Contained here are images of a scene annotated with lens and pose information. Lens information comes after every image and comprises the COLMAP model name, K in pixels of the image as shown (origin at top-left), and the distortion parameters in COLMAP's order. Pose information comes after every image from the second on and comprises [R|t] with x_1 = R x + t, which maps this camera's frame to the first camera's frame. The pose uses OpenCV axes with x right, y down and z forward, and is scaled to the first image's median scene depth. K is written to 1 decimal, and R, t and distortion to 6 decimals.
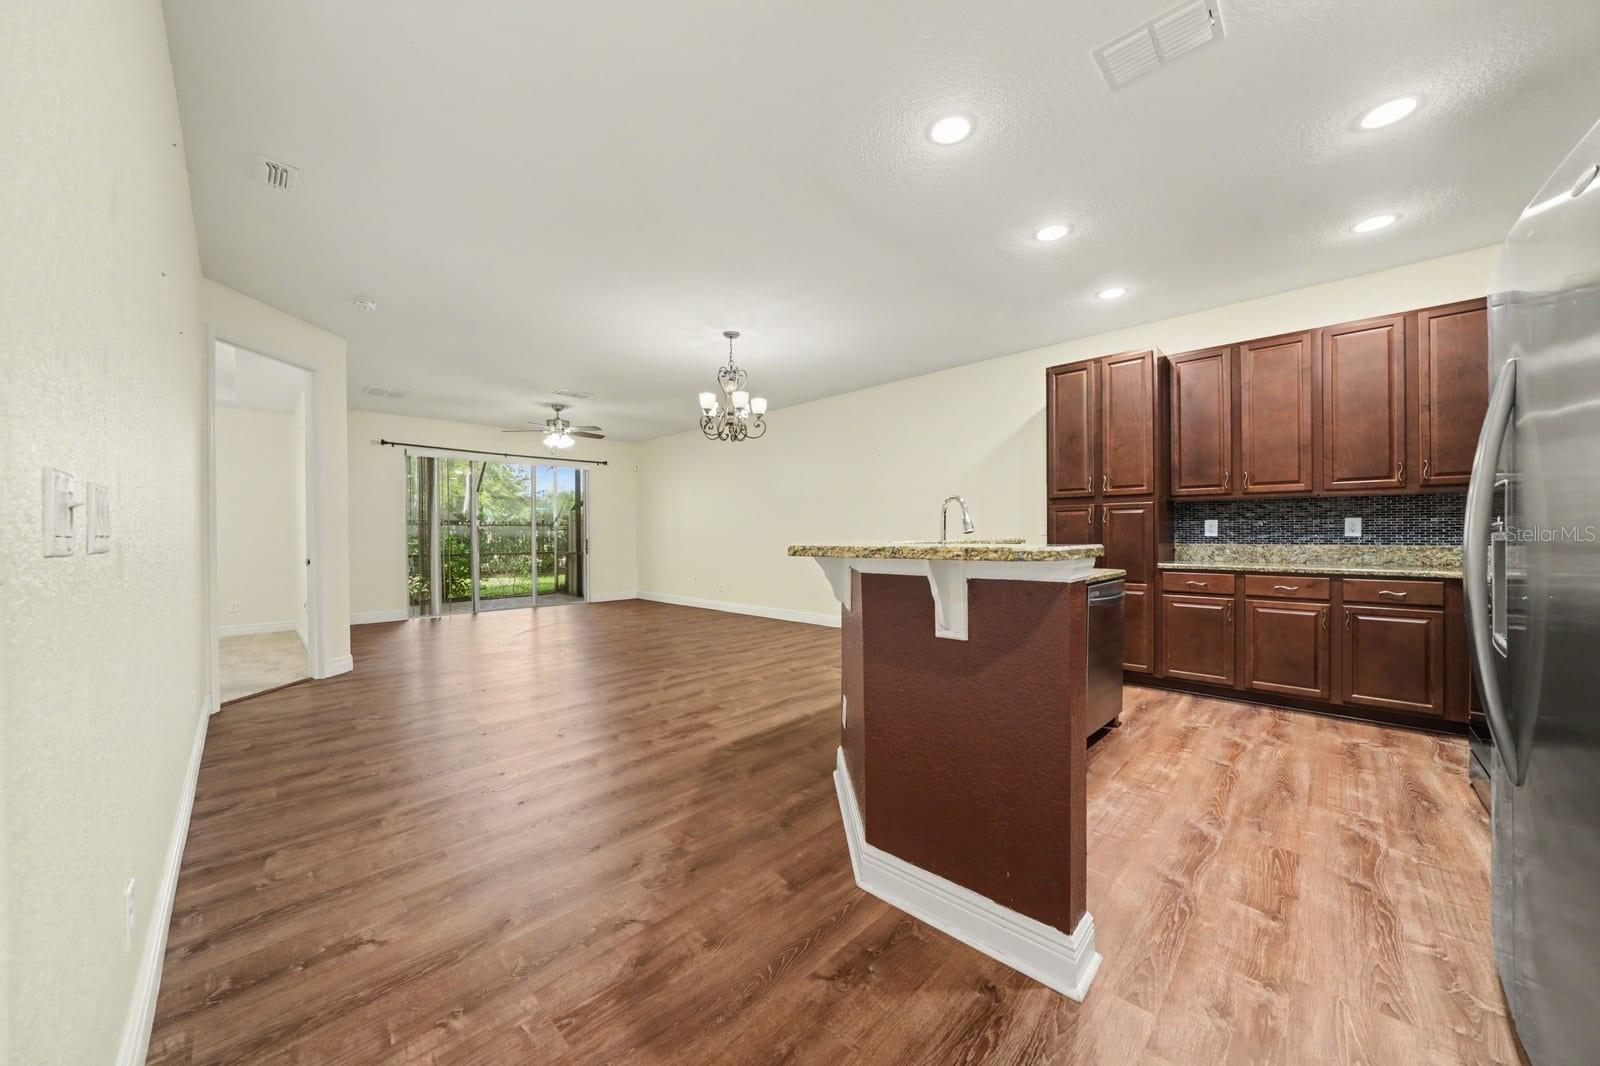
lens RADIAL K [[548.4, 0, 794.6], [0, 548.4, 536.8], [0, 0, 1]] dist [-0.021415, 0.002919]
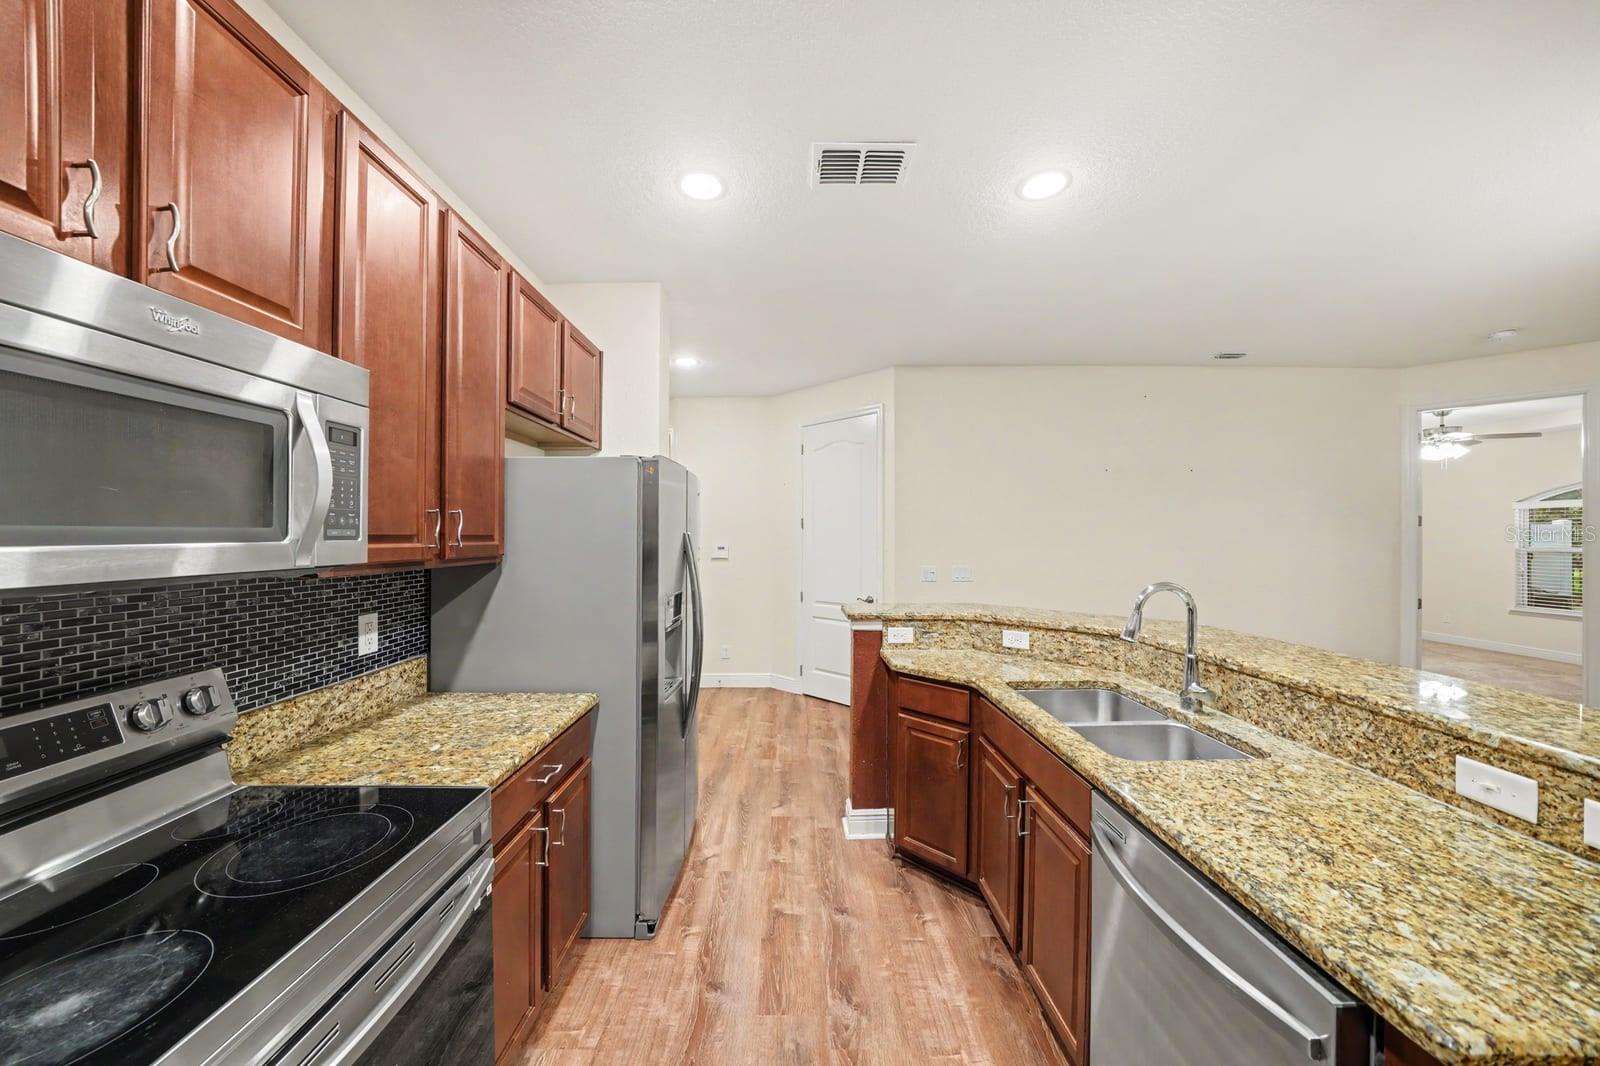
lens RADIAL K [[548.4, 0, 794.6], [0, 548.4, 536.8], [0, 0, 1]] dist [-0.021415, 0.002919]
pose [[-0.704520, 0.009269, -0.709623, 0.792896], [-0.004711, 0.999832, 0.017737, -0.100828], [0.709668, 0.015839, -0.704358, 0.860465]]
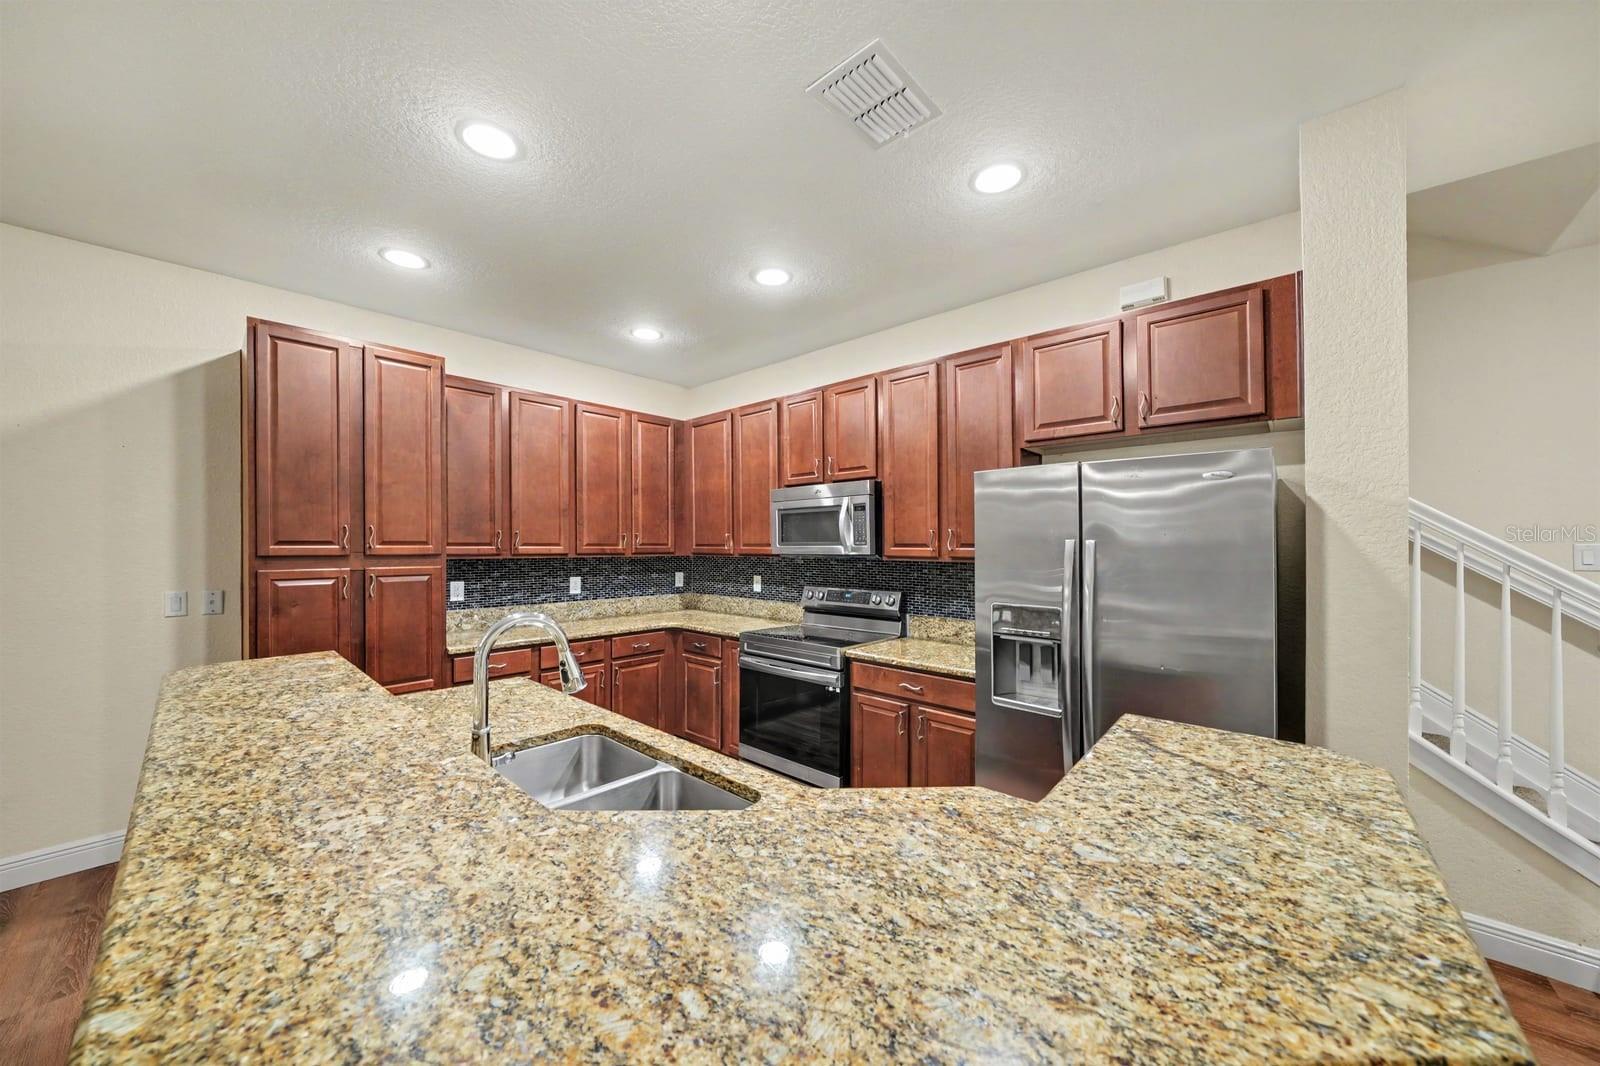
lens RADIAL K [[561.7, 0, 789.6], [0, 561.7, 538.5], [0, 0, 1]] dist [-0.020312, 0.000230]
pose [[-0.044788, 0.018469, 0.998826, -0.139889], [0.012685, 0.999759, -0.017918, -0.088058], [-0.998916, 0.011867, -0.045012, 0.605724]]
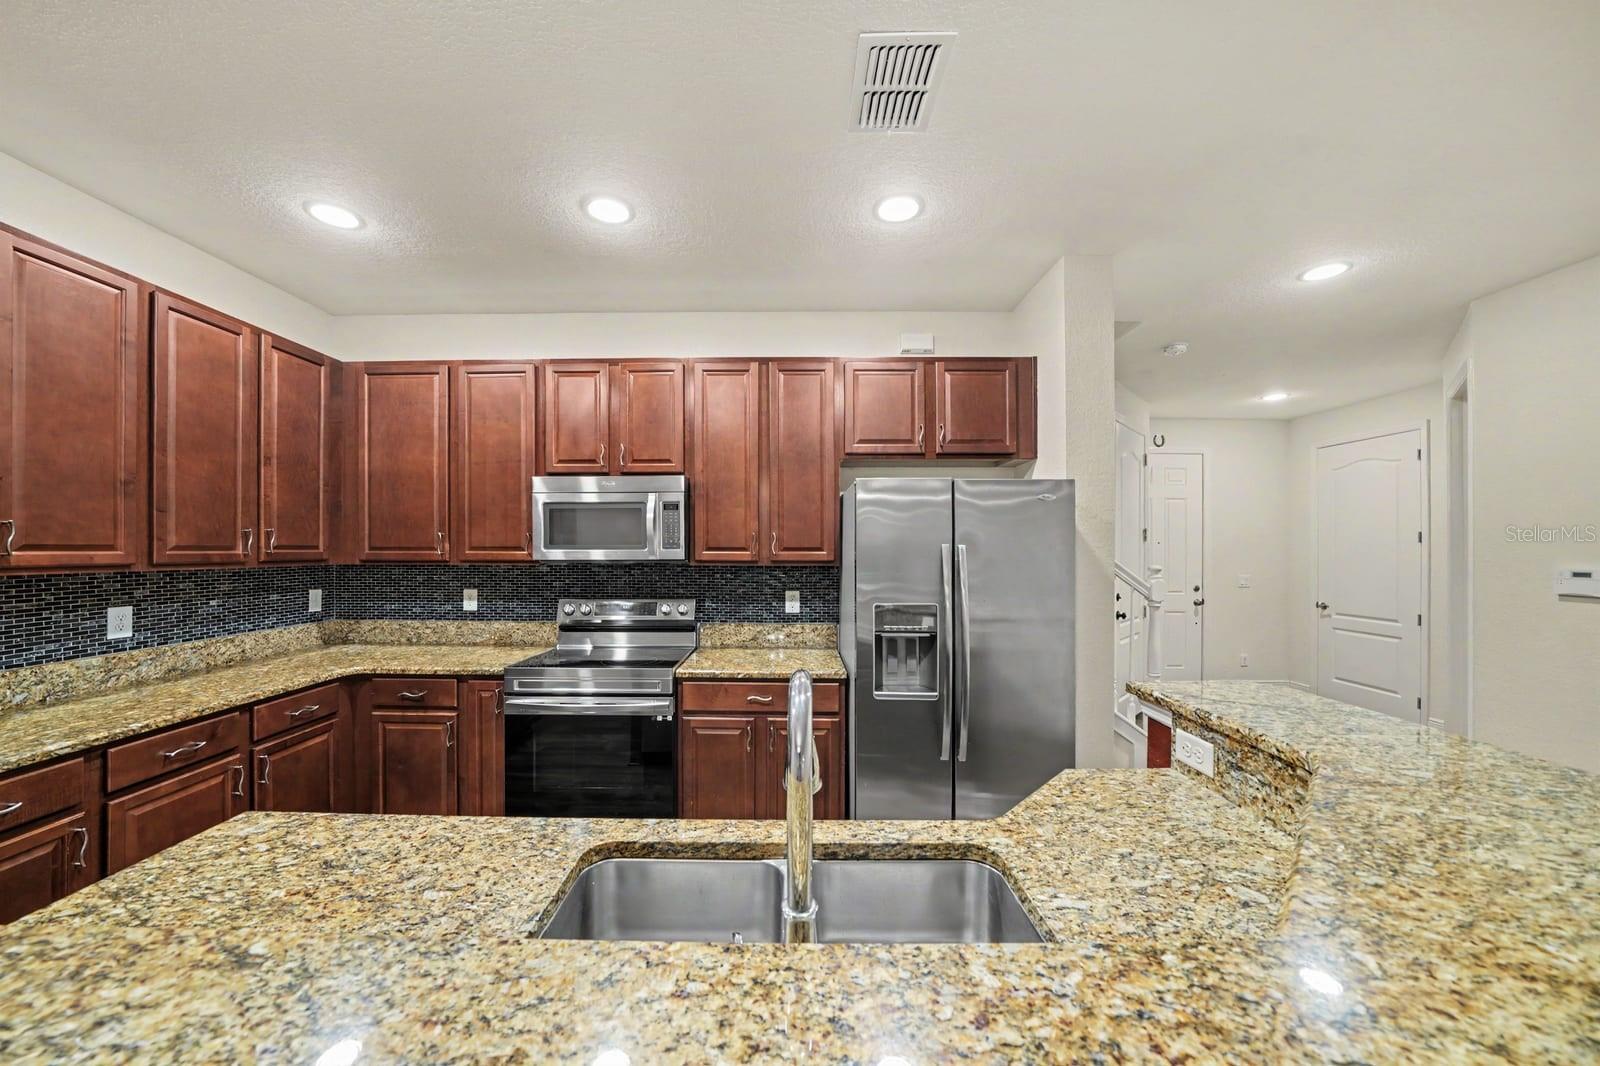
lens RADIAL K [[561.7, 0, 789.6], [0, 561.7, 538.5], [0, 0, 1]] dist [-0.020312, 0.000230]
pose [[-0.702758, 0.017699, 0.711209, 0.072825], [0.012896, 0.999843, -0.012140, -0.095059], [-0.711312, 0.000640, -0.702876, 0.891247]]
